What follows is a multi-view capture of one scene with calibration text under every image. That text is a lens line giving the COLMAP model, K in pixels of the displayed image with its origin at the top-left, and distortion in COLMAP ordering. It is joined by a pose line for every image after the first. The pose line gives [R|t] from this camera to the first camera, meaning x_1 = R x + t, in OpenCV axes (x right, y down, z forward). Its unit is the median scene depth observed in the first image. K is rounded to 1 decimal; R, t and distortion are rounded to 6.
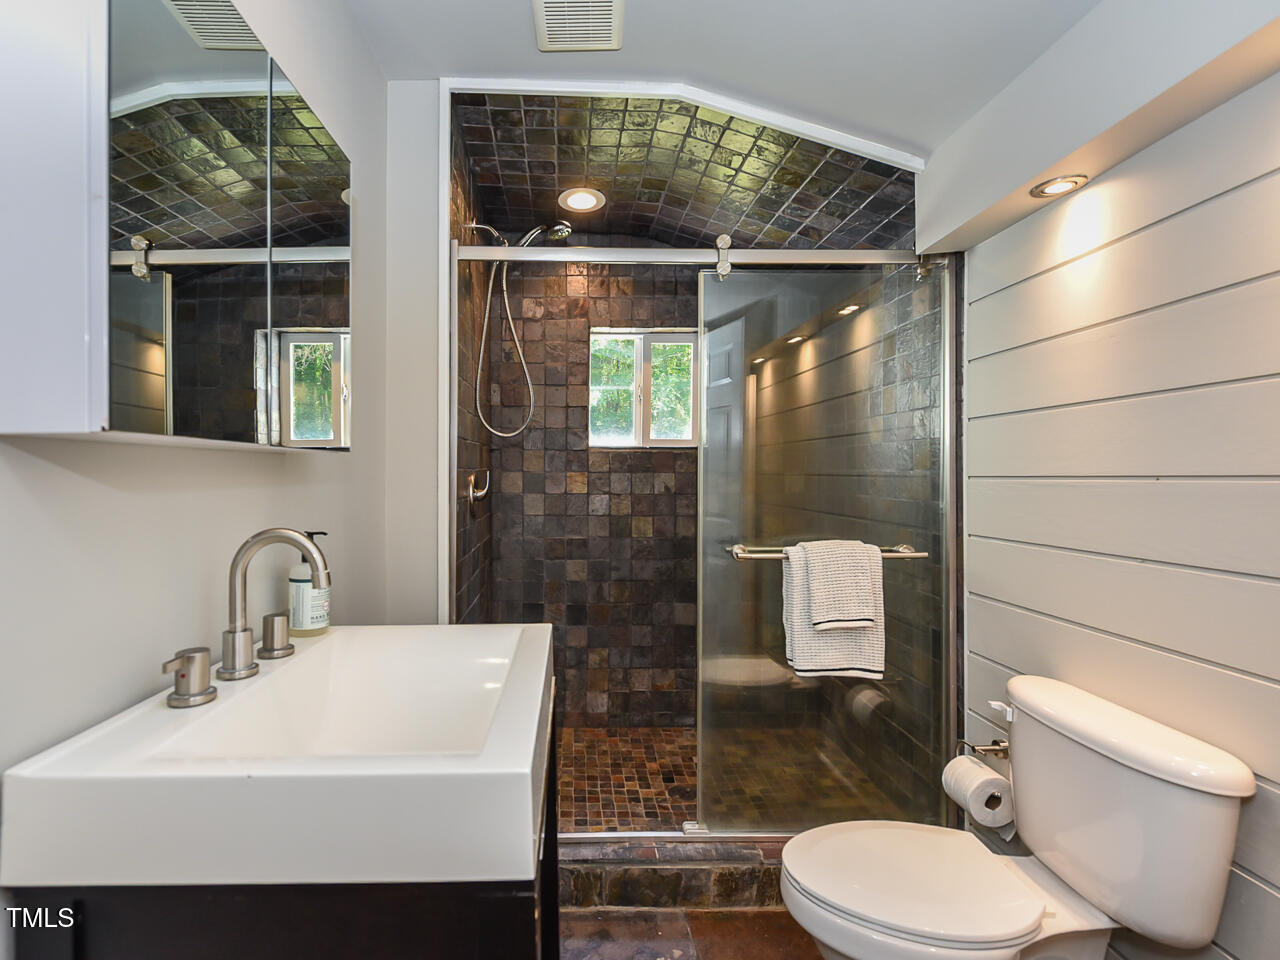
lens RADIAL K [[563.4, 0, 593.0], [0, 563.4, 462.5], [0, 0, 1]] dist [-0.008539, -0.000692]
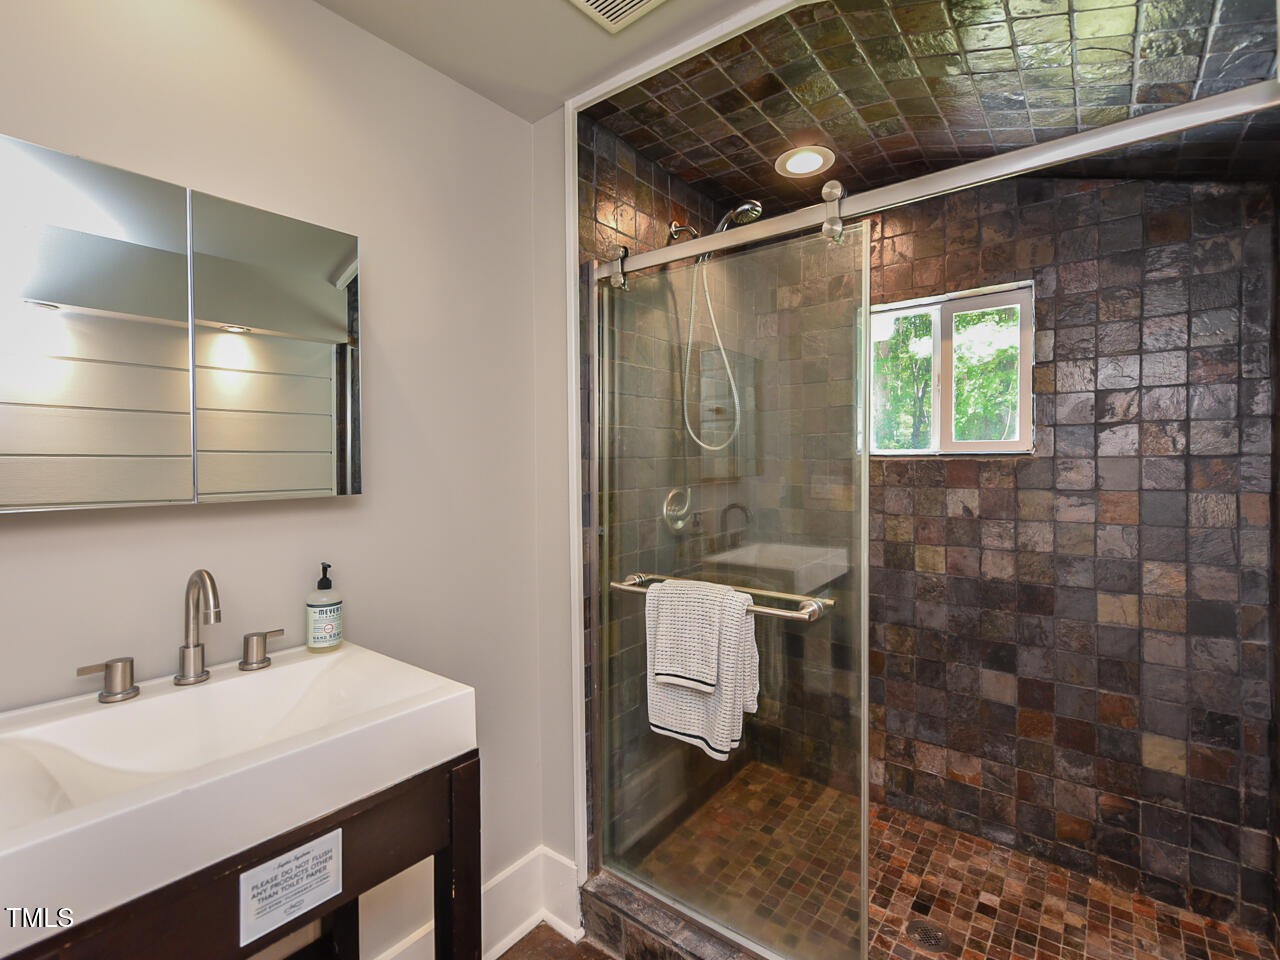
lens RADIAL K [[563.4, 0, 593.0], [0, 563.4, 462.5], [0, 0, 1]] dist [-0.008539, -0.000692]
pose [[0.784959, -0.009628, -0.619473, 0.201788], [0.015535, 0.999871, 0.004144, -0.026221], [0.619353, -0.012877, 0.785007, 0.125918]]
